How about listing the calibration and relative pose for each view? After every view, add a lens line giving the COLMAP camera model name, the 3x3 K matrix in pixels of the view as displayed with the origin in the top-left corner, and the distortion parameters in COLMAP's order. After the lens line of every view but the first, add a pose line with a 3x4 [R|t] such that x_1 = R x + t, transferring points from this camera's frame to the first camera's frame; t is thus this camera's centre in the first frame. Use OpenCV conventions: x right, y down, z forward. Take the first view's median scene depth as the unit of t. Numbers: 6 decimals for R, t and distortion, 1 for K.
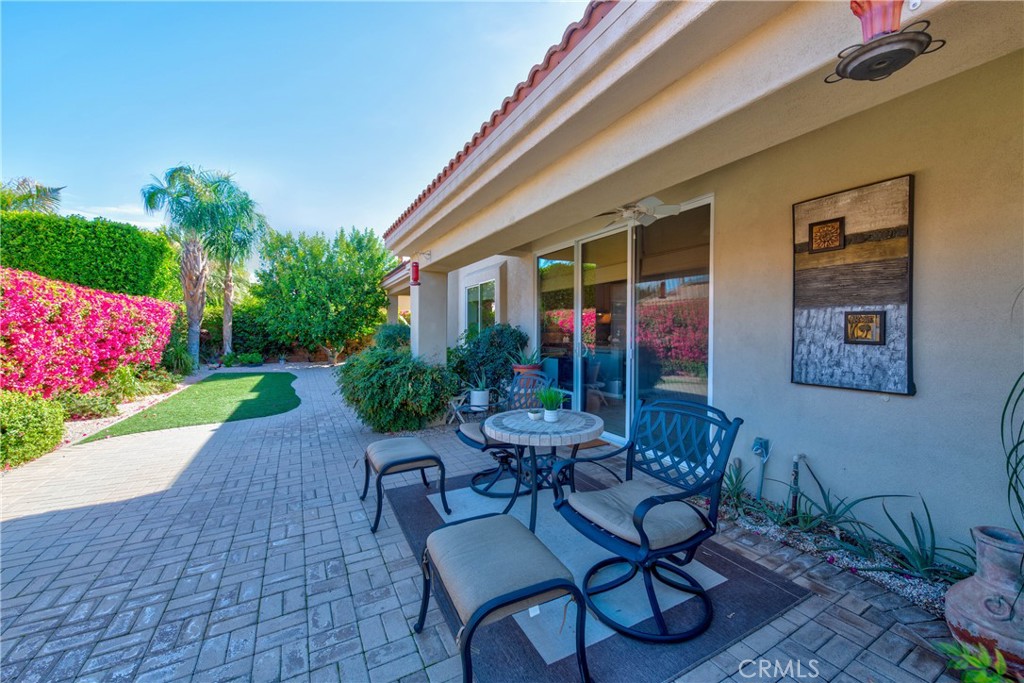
lens RADIAL K [[405.1, 0, 506.8], [0, 405.1, 341.2], [0, 0, 1]] dist [0.012271, -0.003949]
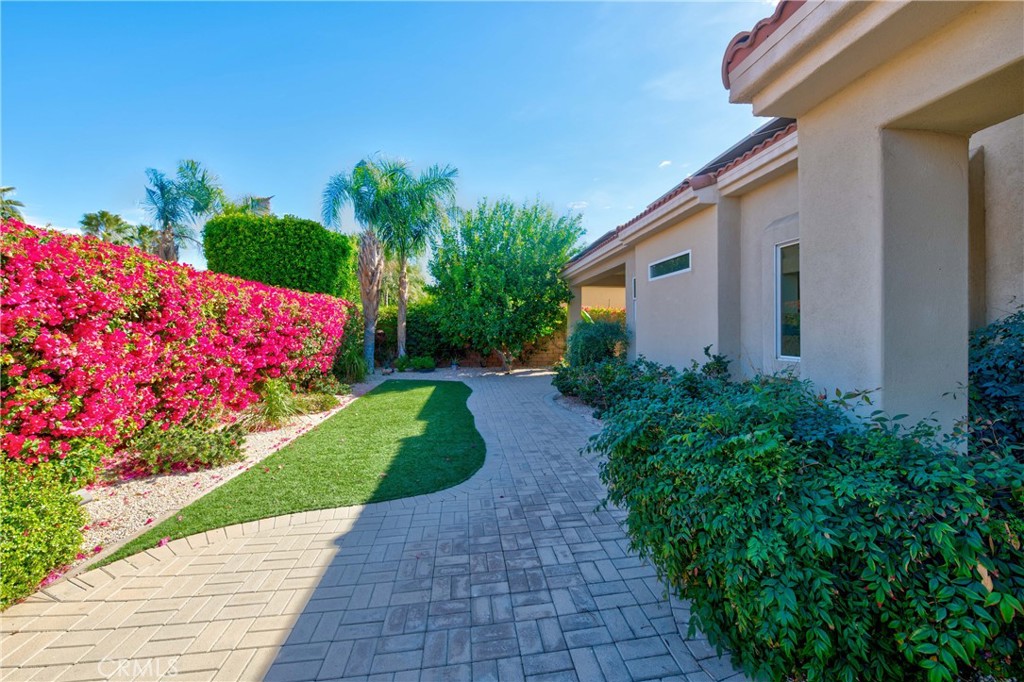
lens RADIAL K [[405.1, 0, 516.6], [0, 405.1, 333.9], [0, 0, 1]] dist [0.012271, -0.003949]
pose [[0.940753, -0.001928, -0.339086, -0.148413], [-0.003906, 0.999856, -0.016523, -0.006999], [0.339069, 0.016868, 0.940610, 0.255049]]
